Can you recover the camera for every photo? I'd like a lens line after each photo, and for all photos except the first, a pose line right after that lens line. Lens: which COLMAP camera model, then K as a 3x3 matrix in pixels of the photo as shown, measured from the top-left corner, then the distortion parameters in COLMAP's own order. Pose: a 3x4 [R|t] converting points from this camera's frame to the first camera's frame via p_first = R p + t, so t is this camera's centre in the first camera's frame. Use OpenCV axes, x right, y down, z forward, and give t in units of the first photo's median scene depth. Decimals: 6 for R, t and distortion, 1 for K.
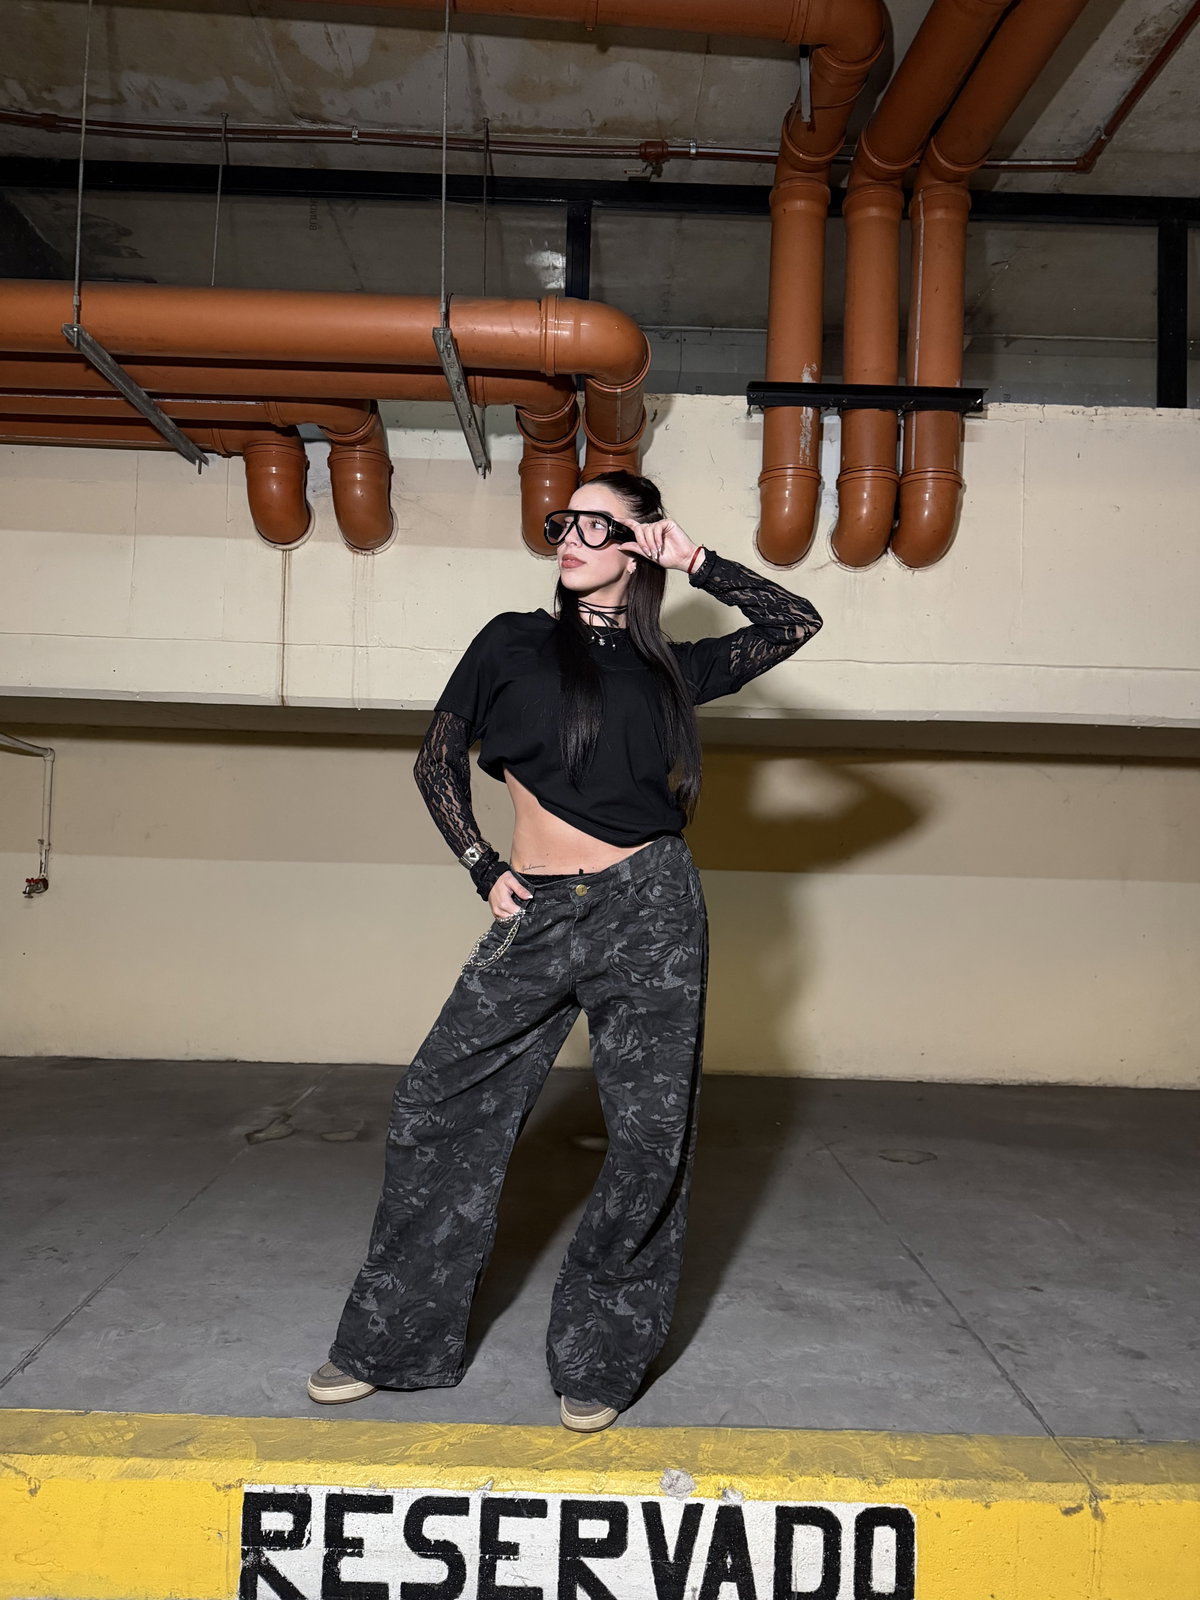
lens RADIAL K [[1117.1, 0, 597.2], [0, 1117.1, 799.7], [0, 0, 1]] dist [0.027027, -0.012733]
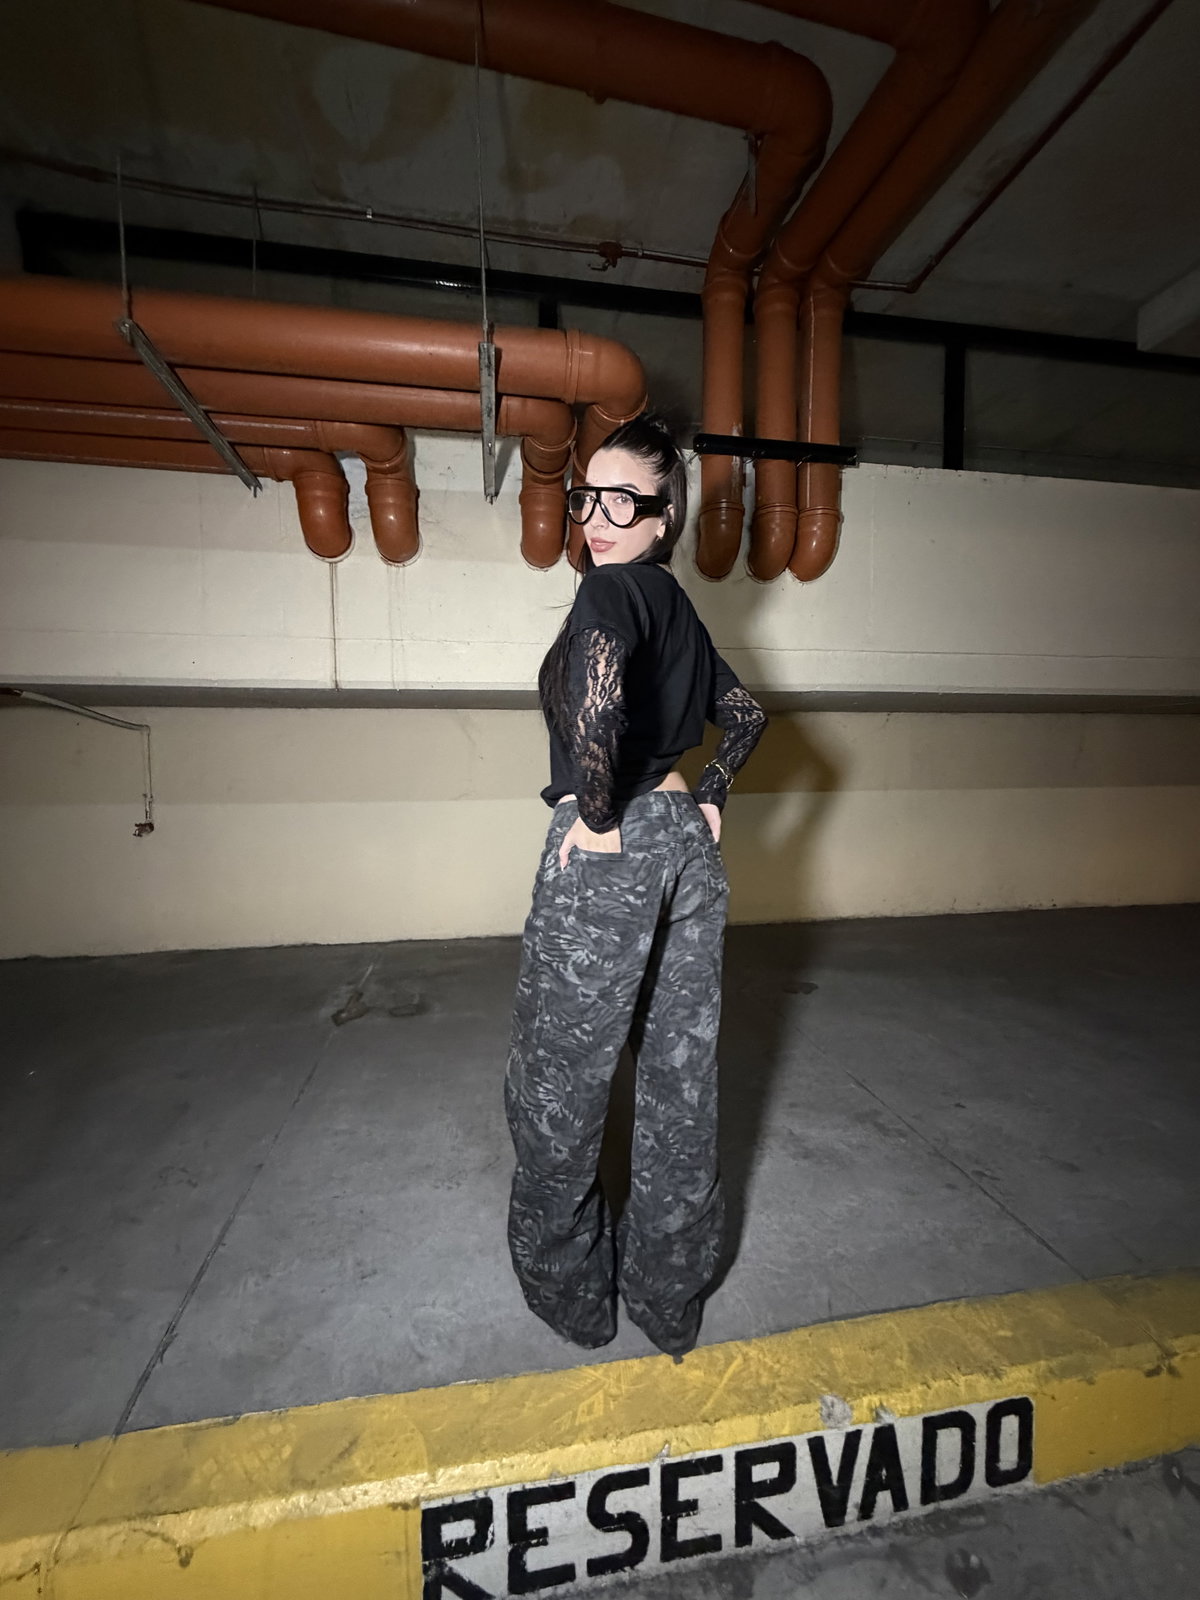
lens RADIAL K [[643.6, 0, 599.2], [0, 643.6, 799.3], [0, 0, 1]] dist [0.001580, 0.000824]
pose [[0.988306, -0.042385, 0.146478, -0.136990], [0.029125, 0.995378, 0.091511, -0.022043], [-0.149679, -0.086174, 0.984972, 0.306033]]
